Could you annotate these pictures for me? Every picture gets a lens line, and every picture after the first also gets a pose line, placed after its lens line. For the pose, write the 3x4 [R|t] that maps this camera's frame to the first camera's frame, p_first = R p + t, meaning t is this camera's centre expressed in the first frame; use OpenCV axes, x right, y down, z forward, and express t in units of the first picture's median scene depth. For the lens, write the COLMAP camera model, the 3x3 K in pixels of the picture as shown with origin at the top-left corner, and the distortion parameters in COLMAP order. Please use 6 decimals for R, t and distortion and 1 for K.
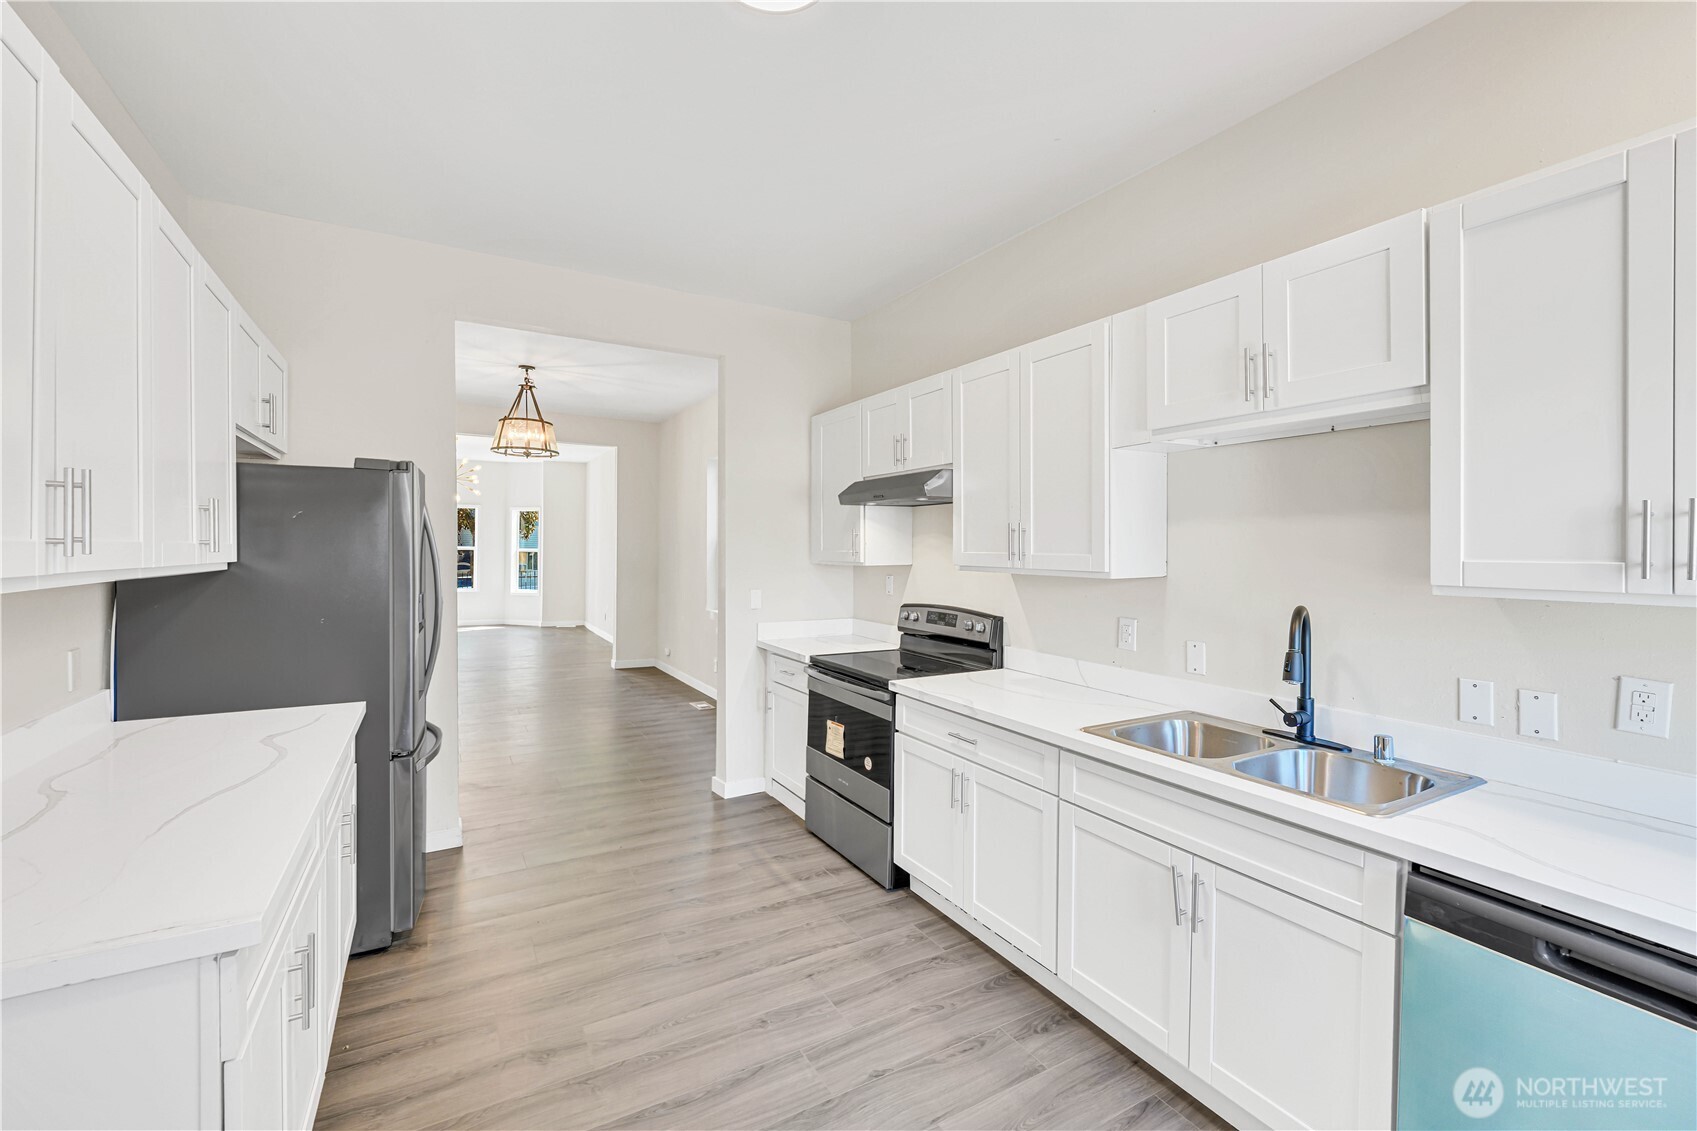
lens RADIAL K [[712.8, 0, 853.5], [0, 712.8, 545.0], [0, 0, 1]] dist [-0.001045, -0.000433]
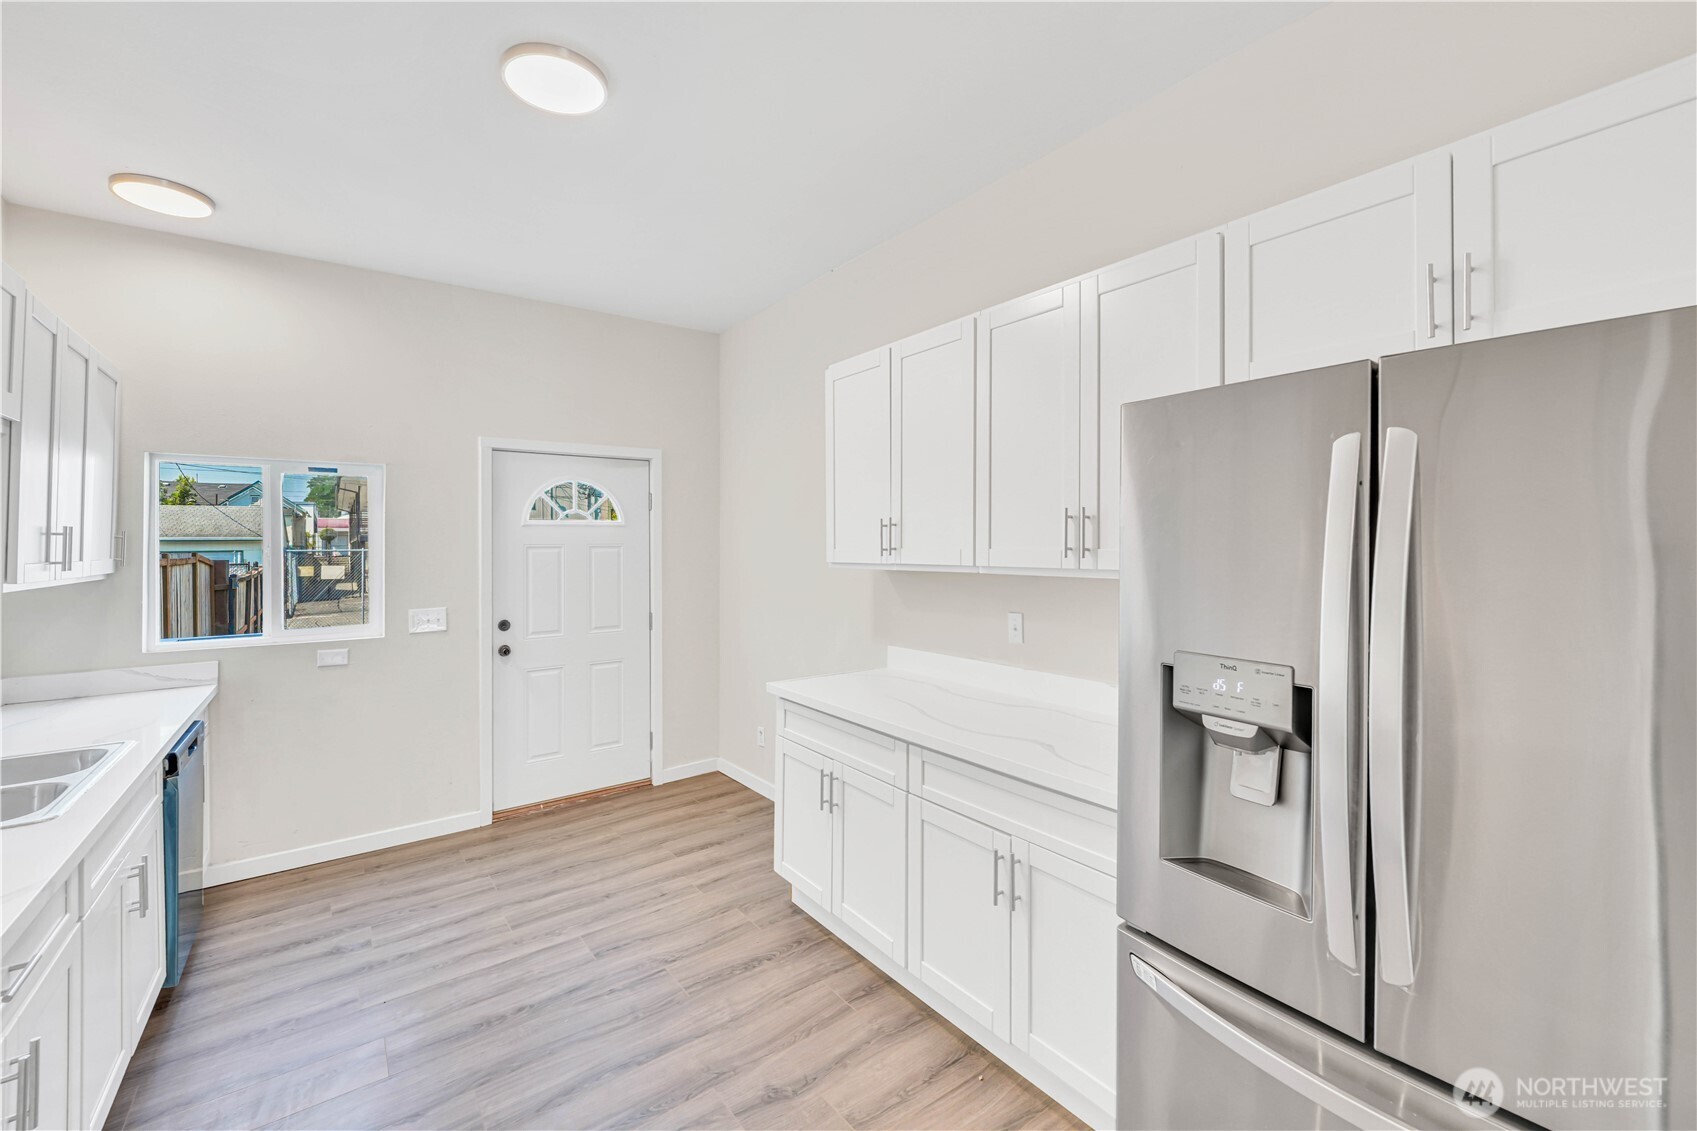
lens RADIAL K [[712.8, 0, 853.5], [0, 712.8, 545.0], [0, 0, 1]] dist [-0.001045, -0.000433]
pose [[-0.995336, -0.006218, -0.096267, -0.435974], [-0.005060, 0.999912, -0.012272, -0.003483], [0.096335, -0.011727, -0.995280, 1.921955]]
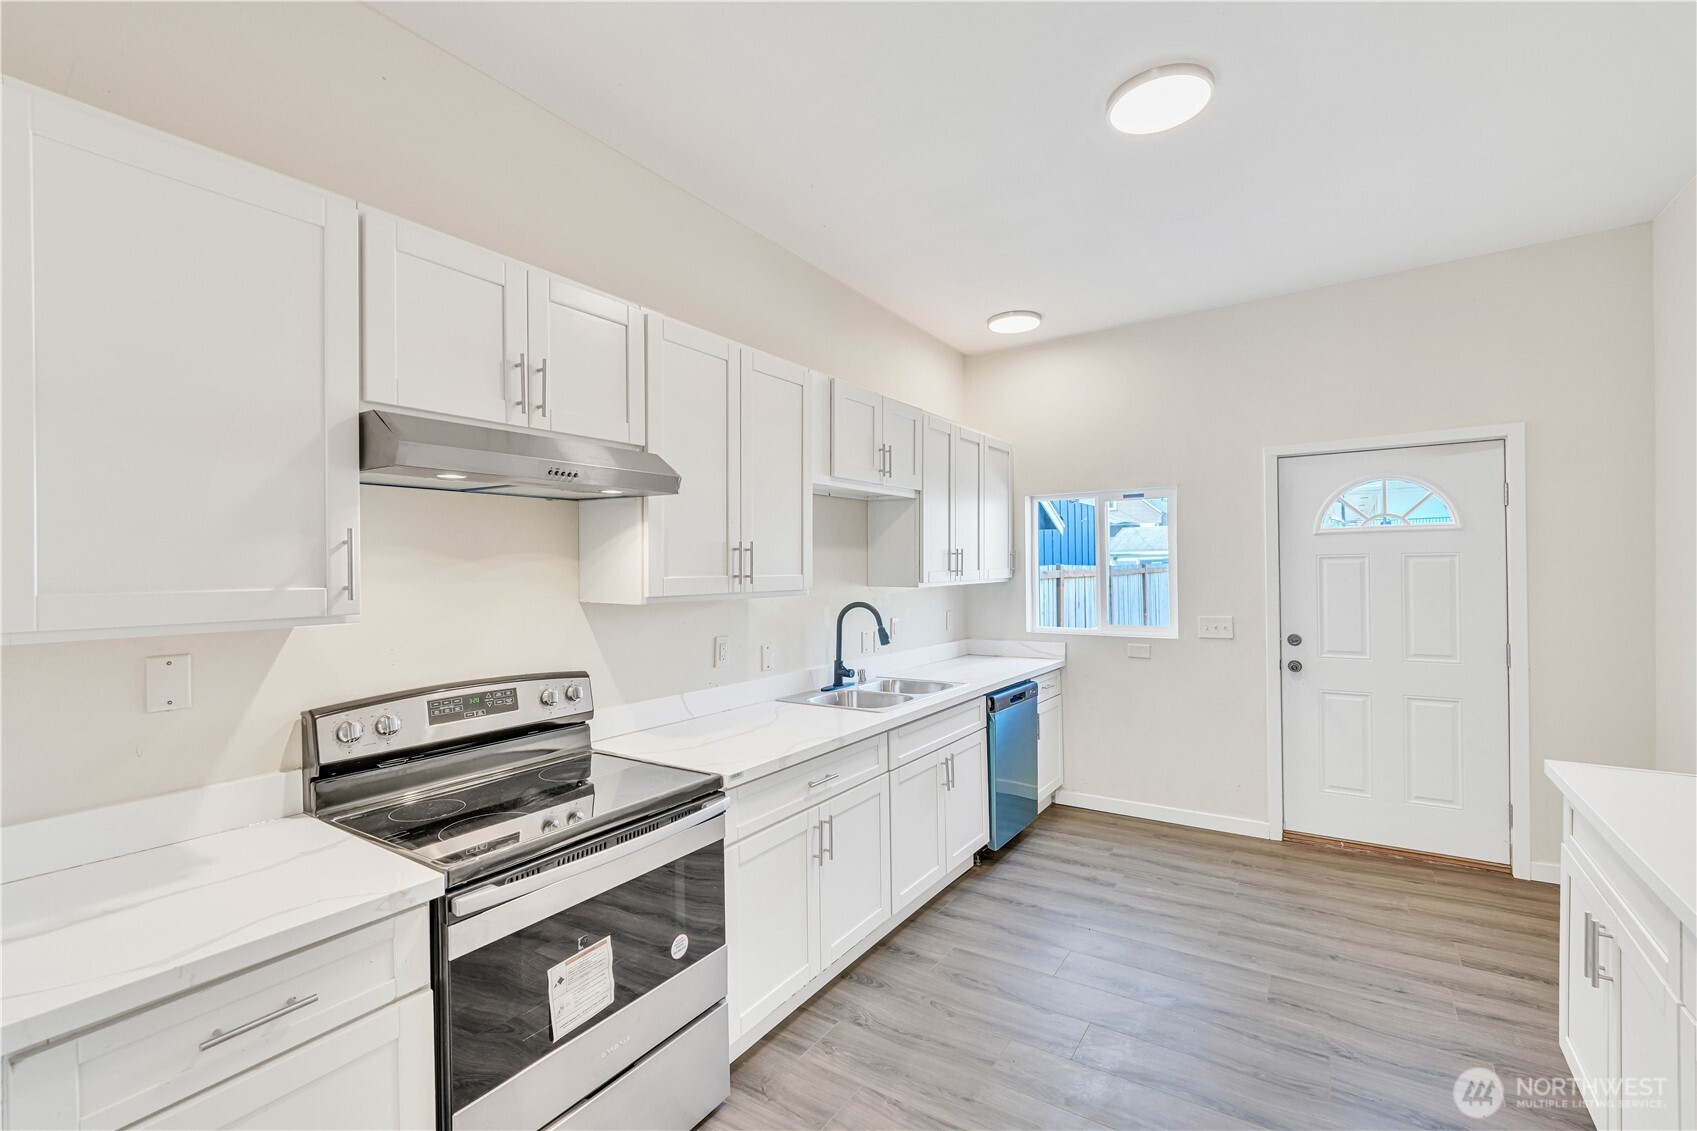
lens RADIAL K [[714.8, 0, 848.5], [0, 714.8, 565.5], [0, 0, 1]] dist [-0.001131, 0.000035]
pose [[-0.422033, -0.007680, 0.906548, -0.872385], [0.000478, 0.999962, 0.008694, -0.013490], [-0.906580, 0.004102, -0.422013, 1.735401]]
